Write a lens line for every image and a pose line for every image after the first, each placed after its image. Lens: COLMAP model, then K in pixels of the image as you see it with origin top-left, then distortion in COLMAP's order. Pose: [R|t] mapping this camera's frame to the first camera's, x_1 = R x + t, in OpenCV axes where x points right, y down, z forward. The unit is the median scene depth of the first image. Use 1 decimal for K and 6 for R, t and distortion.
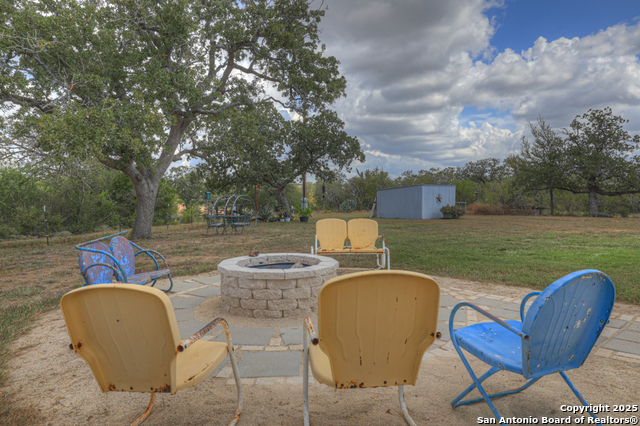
lens RADIAL K [[456.6, 0, 319.9], [0, 456.6, 211.8], [0, 0, 1]] dist [0.001176, 0.000030]
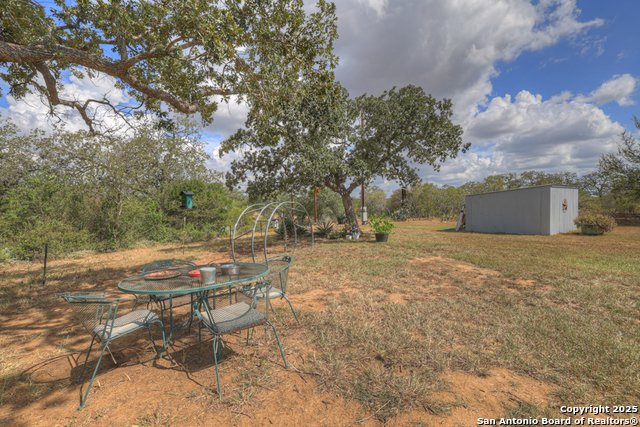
lens RADIAL K [[275.4, 0, 320.7], [0, 275.4, 212.6], [0, 0, 1]] dist [0.001677, 0.000187]
pose [[0.986375, -0.001593, -0.164507, -0.050340], [0.000901, 0.999990, -0.004283, -0.016910], [0.164512, 0.004077, 0.986367, 0.527399]]
